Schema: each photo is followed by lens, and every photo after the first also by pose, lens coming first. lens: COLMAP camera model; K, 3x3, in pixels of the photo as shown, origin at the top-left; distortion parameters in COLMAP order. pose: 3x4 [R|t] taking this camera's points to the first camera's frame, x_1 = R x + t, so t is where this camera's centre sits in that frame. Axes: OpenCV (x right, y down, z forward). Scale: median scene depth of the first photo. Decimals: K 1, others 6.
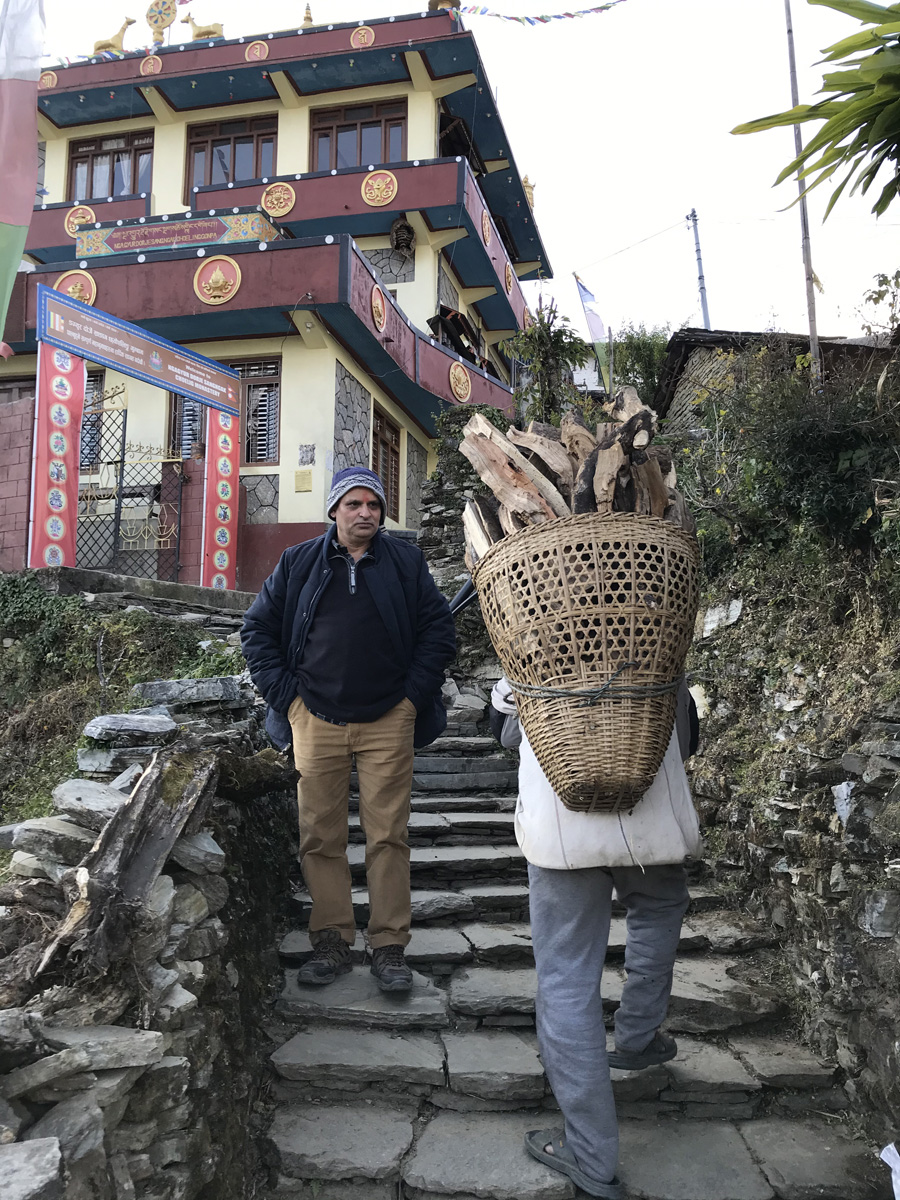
lens RADIAL K [[1018.5, 0, 461.7], [0, 1018.5, 590.3], [0, 0, 1]] dist [0.037616, -0.041177]
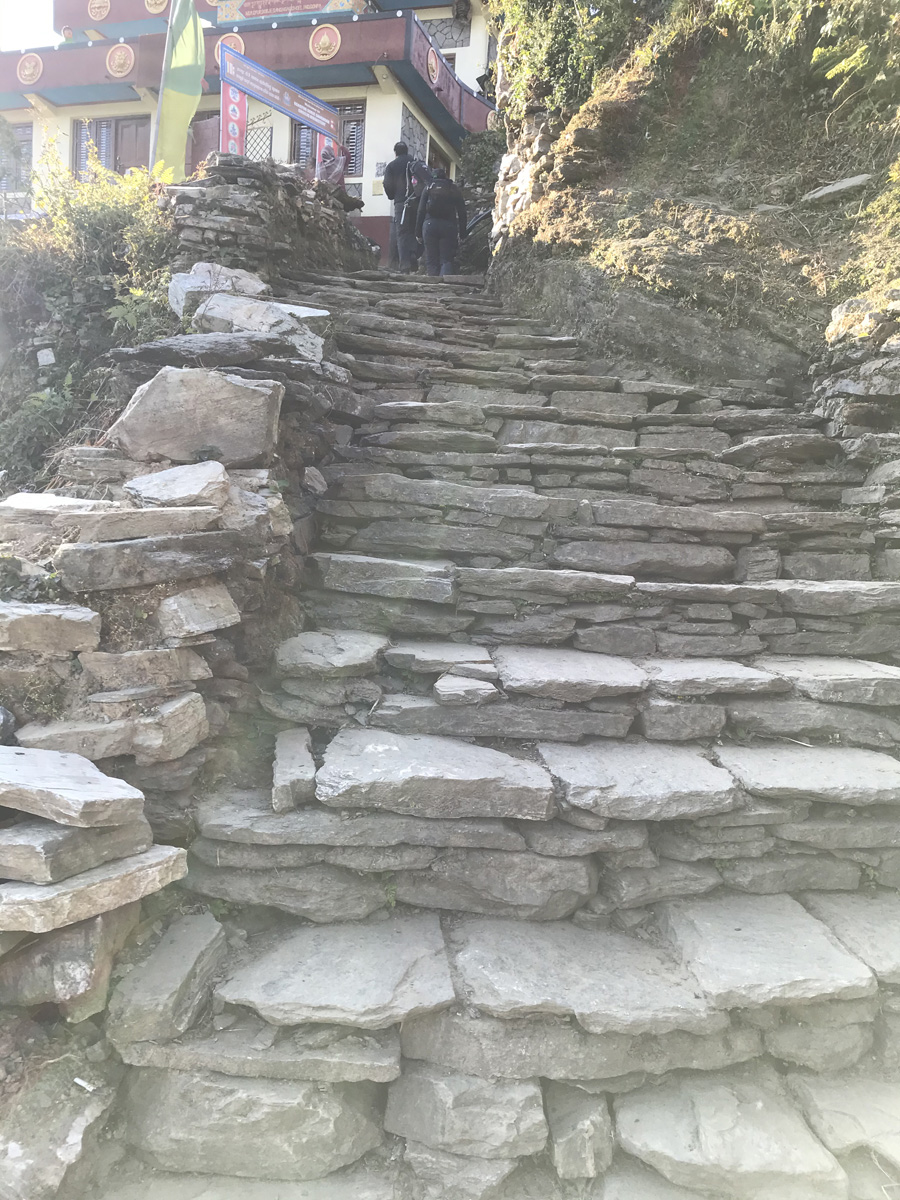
lens RADIAL K [[1018.5, 0, 462.8], [0, 1018.5, 606.7], [0, 0, 1]] dist [0.037616, -0.041177]
pose [[0.995848, 0.056643, -0.071257, 0.111517], [-0.040980, 0.977969, 0.204690, 0.181429], [0.081281, -0.200920, 0.976230, -0.592281]]
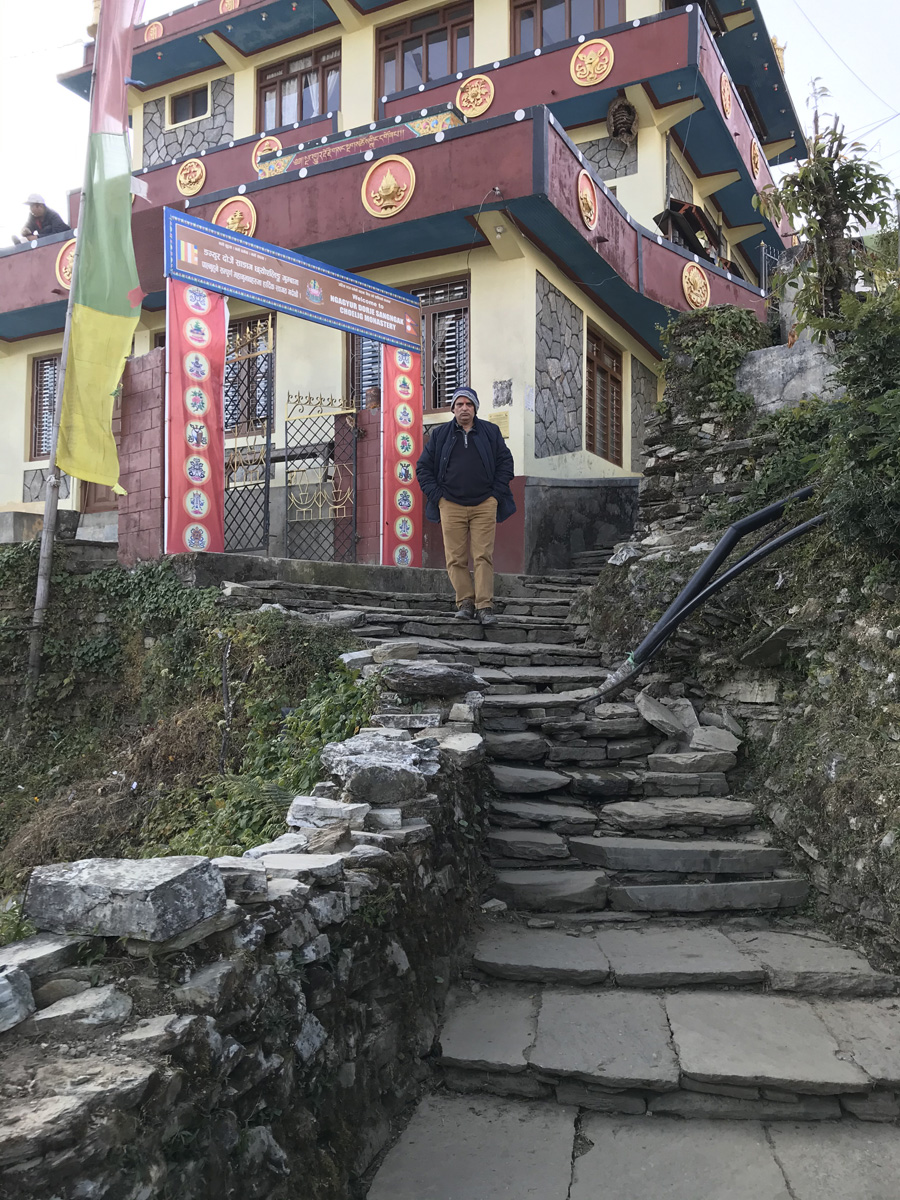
lens RADIAL K [[1018.5, 0, 443.2], [0, 1018.5, 595.6], [0, 0, 1]] dist [0.037616, -0.041177]
pose [[0.967678, -0.022228, -0.251209, 0.003700], [0.038689, 0.997401, 0.060780, -0.022347], [0.249205, -0.068534, 0.966023, 0.185609]]
